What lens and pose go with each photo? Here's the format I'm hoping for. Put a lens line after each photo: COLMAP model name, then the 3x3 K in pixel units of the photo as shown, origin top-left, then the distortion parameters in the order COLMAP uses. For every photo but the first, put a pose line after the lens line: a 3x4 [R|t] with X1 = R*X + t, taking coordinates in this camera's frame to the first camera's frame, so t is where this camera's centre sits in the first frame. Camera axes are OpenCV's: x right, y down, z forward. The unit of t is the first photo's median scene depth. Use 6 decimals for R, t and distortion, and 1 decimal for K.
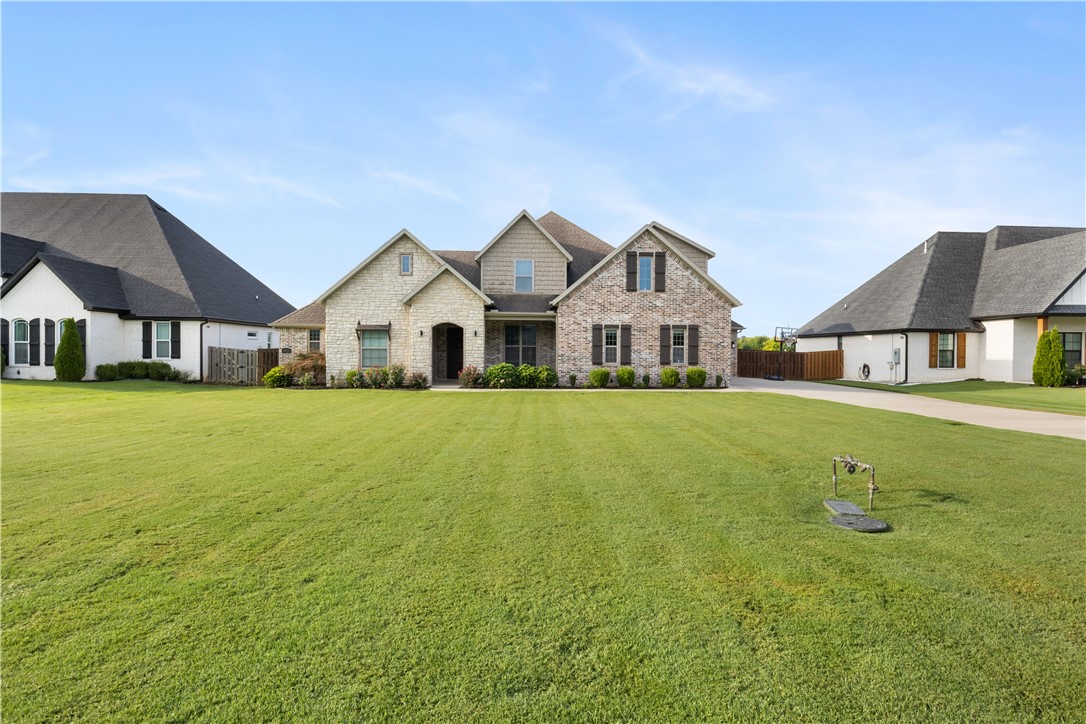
lens RADIAL K [[585.9, 0, 542.2], [0, 585.9, 355.9], [0, 0, 1]] dist [0.004017, 0.000869]
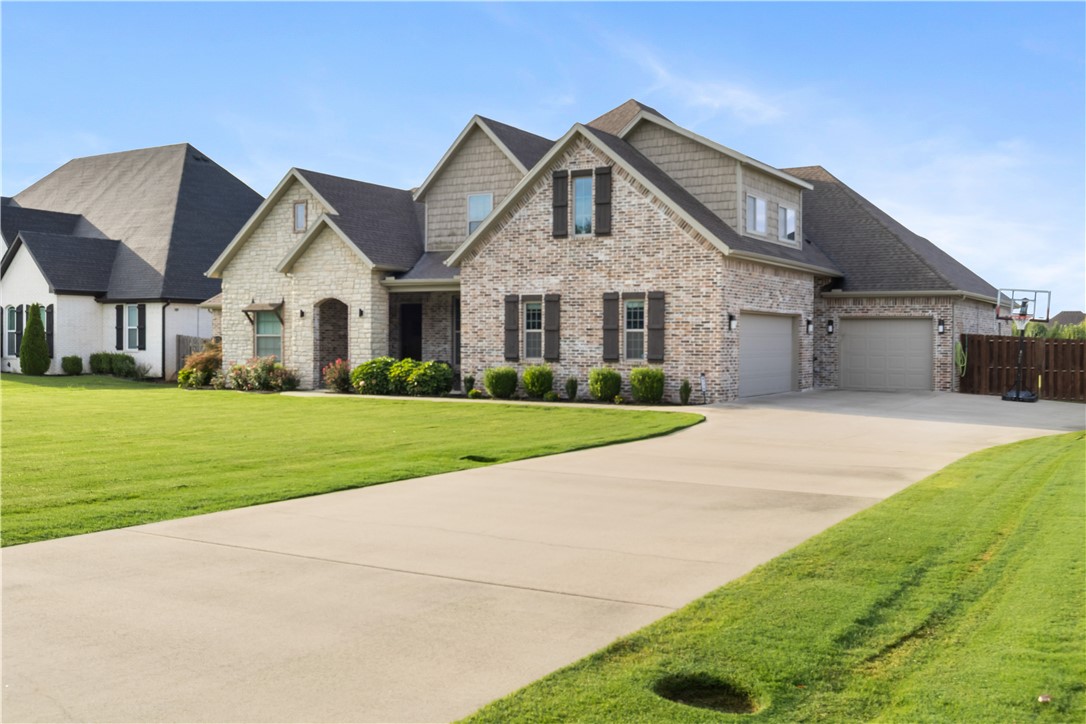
lens RADIAL K [[1111.5, 0, 542.6], [0, 1111.5, 363.2], [0, 0, 1]] dist [-0.016436, 0.000000]
pose [[0.824182, 0.008961, -0.566254, 0.774010], [-0.003927, 0.999941, 0.010107, 0.005590], [0.566311, -0.006106, 0.824169, 0.059693]]
